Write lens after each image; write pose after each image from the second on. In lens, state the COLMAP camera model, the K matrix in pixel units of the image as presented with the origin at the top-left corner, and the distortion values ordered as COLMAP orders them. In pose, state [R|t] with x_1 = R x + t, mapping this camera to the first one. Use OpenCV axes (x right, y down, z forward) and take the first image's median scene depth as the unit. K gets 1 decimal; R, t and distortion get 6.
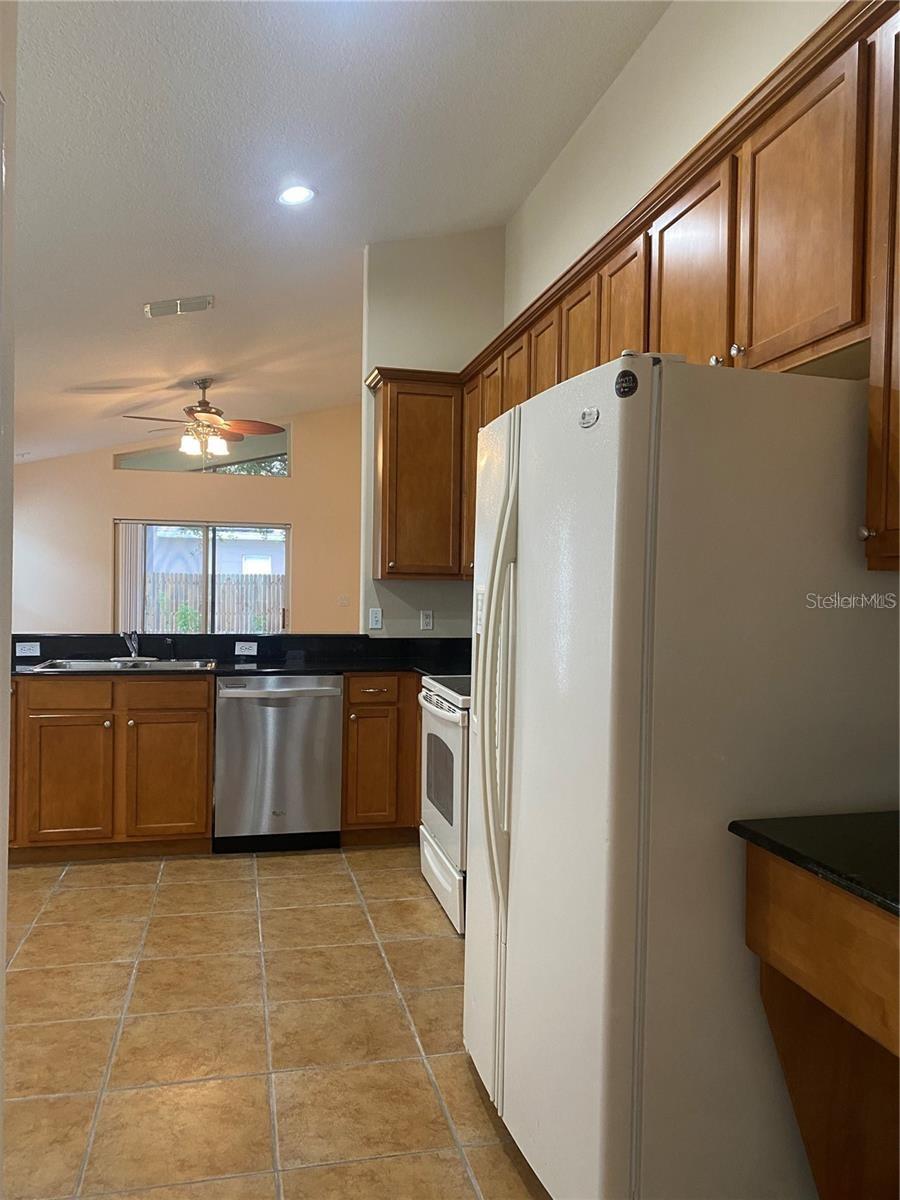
lens RADIAL K [[931.0, 0, 451.3], [0, 931.0, 601.4], [0, 0, 1]] dist [0.036138, -0.033362]
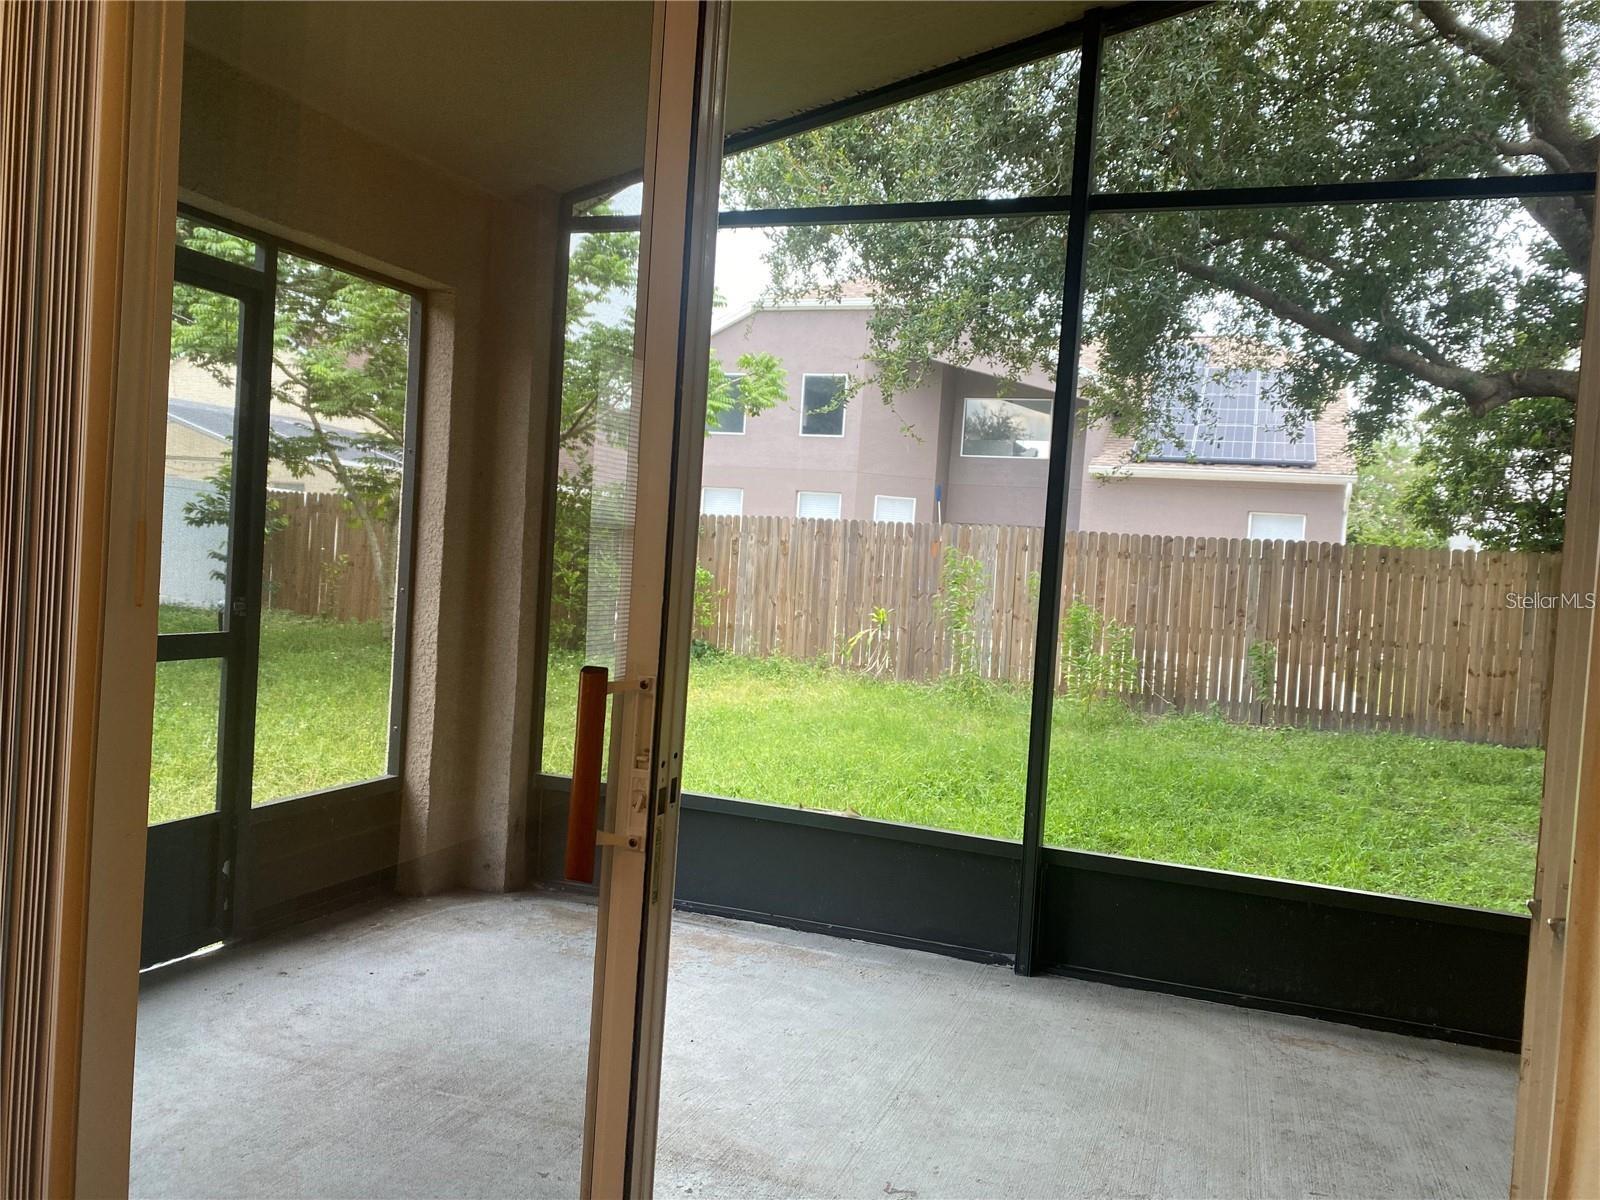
lens RADIAL K [[1241.3, 0, 800.7], [0, 1241.3, 595.0], [0, 0, 1]] dist [0.036138, -0.033362]
pose [[0.841467, 0.058306, -0.537153, -0.084606], [-0.057366, 0.998182, 0.018484, -0.002900], [0.537255, 0.015261, 0.843282, 0.417504]]
